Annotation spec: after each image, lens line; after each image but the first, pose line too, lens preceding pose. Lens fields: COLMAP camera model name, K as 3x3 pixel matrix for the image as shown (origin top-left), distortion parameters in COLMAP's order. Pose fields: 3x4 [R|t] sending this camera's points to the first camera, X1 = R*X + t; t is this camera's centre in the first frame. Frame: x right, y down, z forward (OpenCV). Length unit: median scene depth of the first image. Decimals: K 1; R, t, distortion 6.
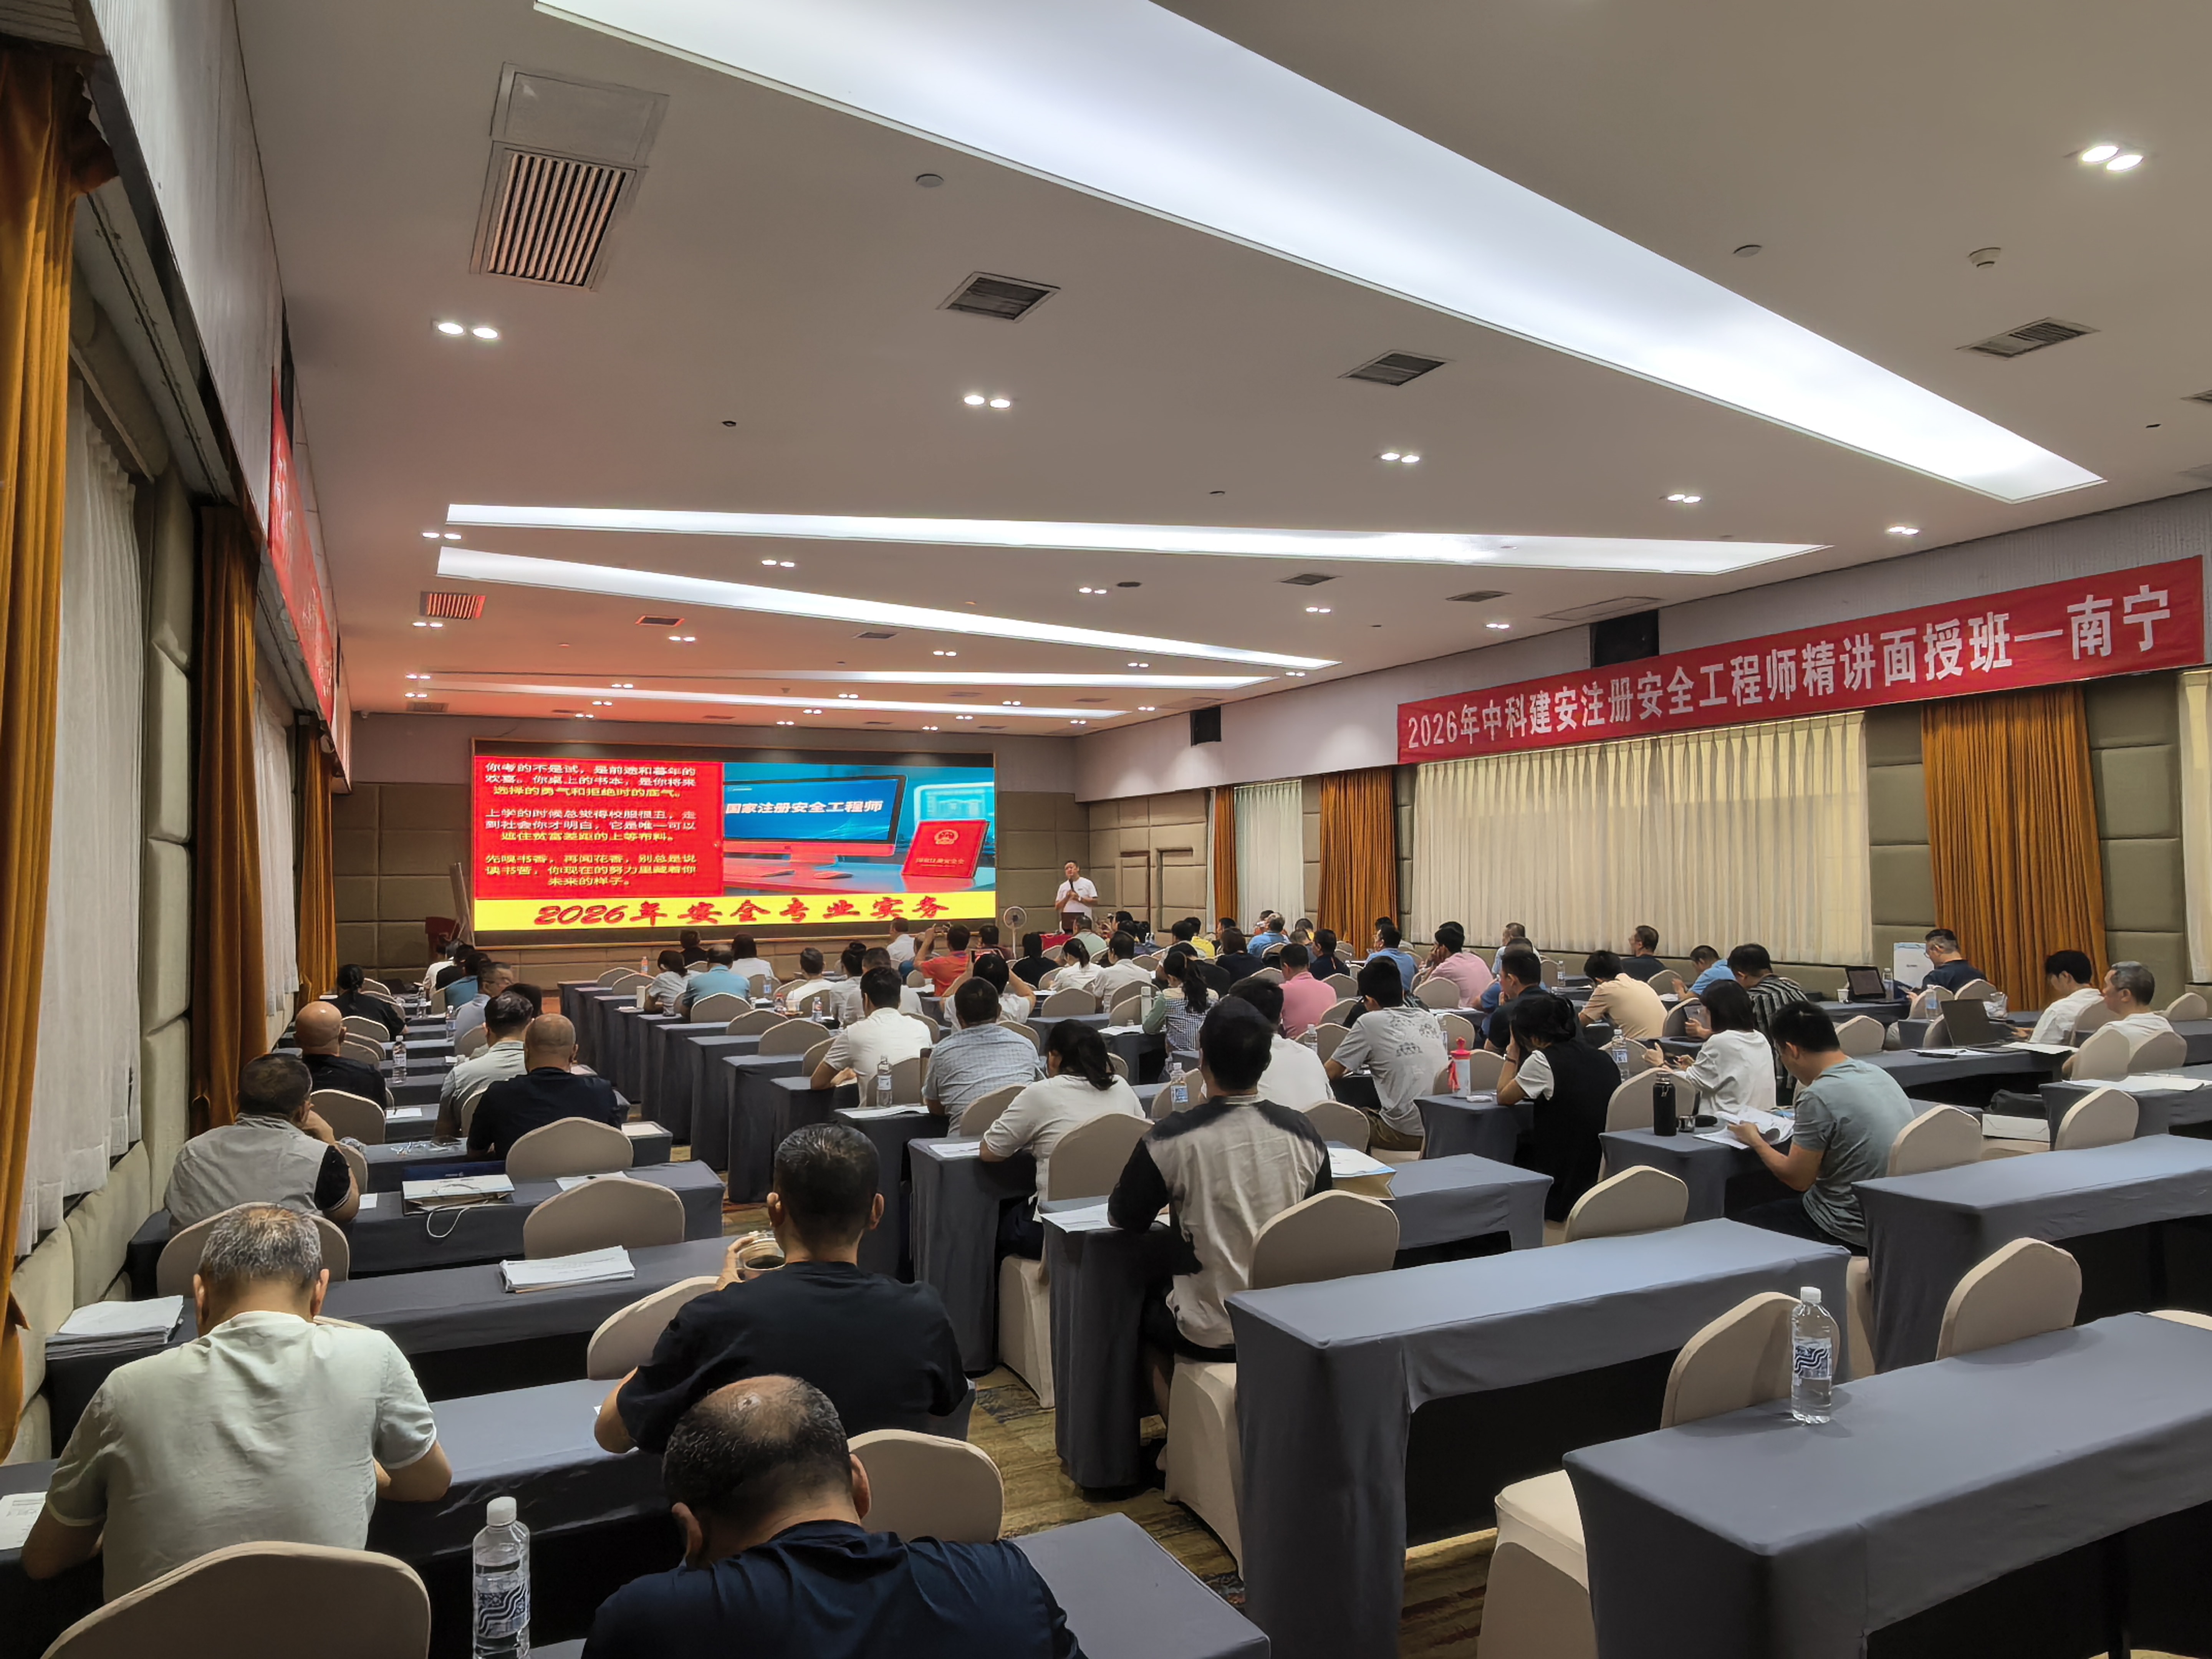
lens RADIAL K [[1452.2, 0, 1094.8], [0, 1452.2, 817.6], [0, 0, 1]] dist [-0.008912, -0.008105]
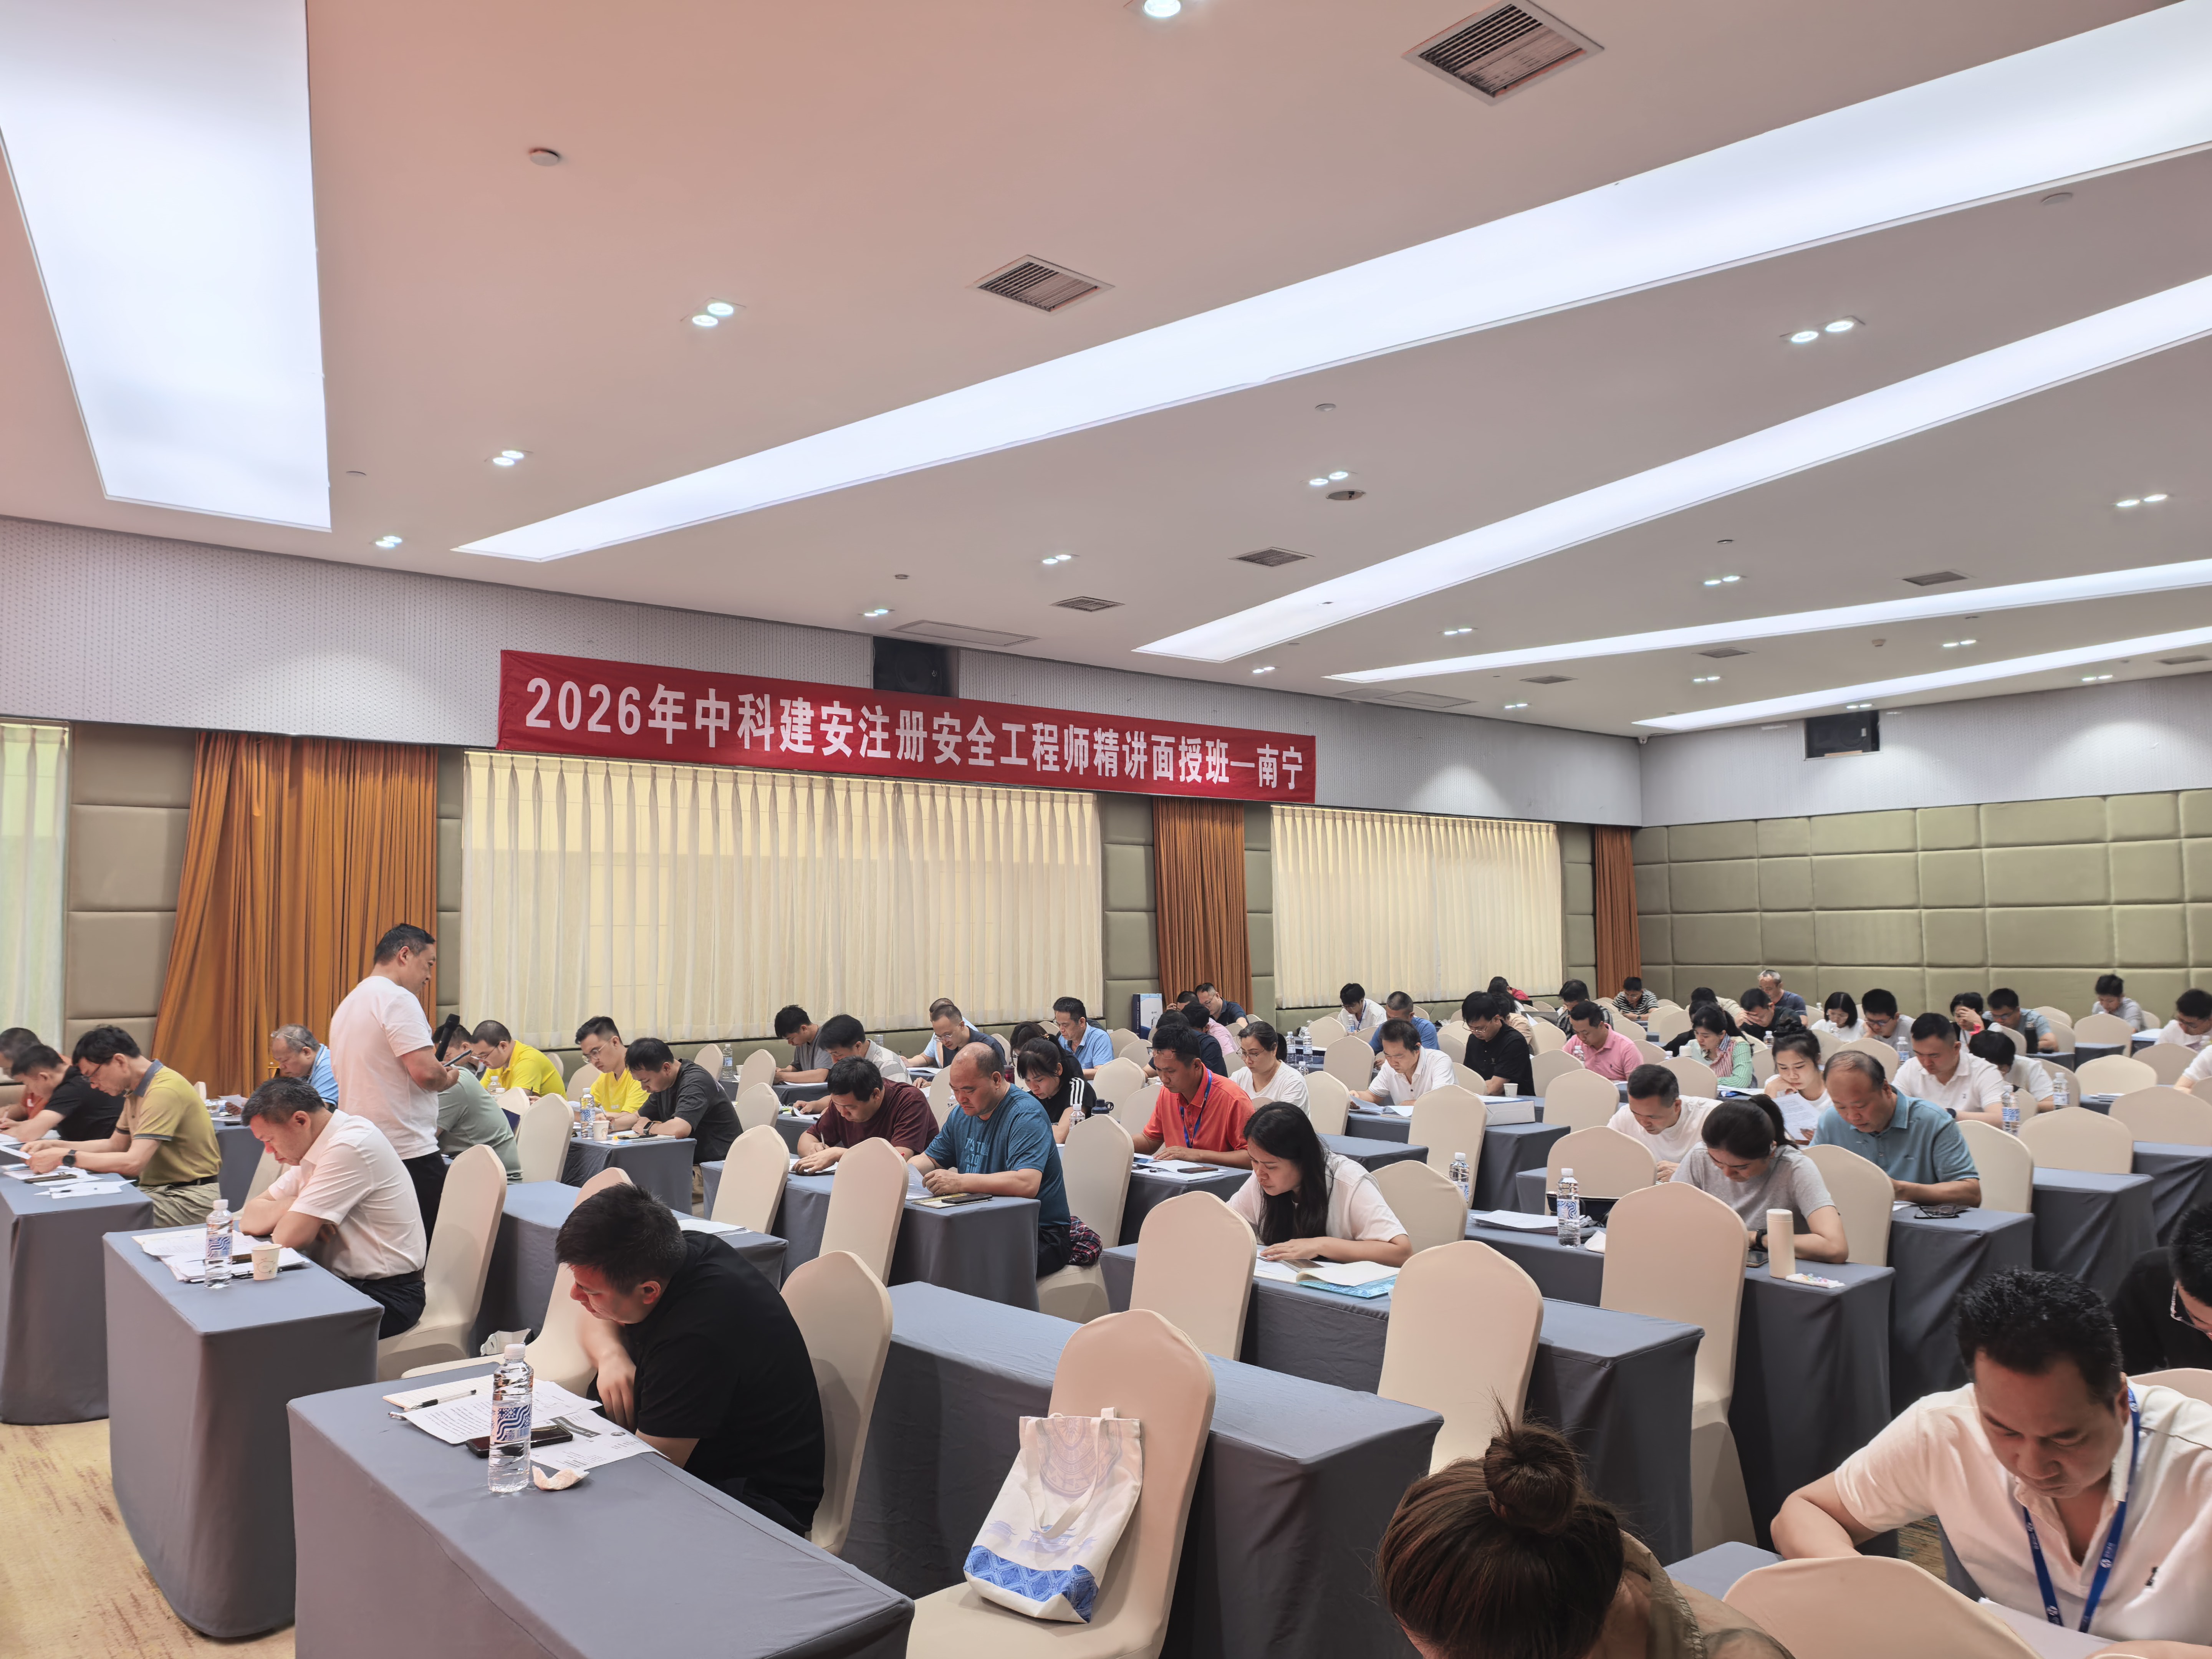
lens RADIAL K [[1584.6, 0, 1101.1], [0, 1584.6, 841.3], [0, 0, 1]] dist [0.023448, -0.020433]
pose [[-0.253630, 0.075420, 0.964357, -0.679908], [-0.025839, 0.996072, -0.084696, 0.070369], [-0.966956, -0.046399, -0.250685, 1.307899]]
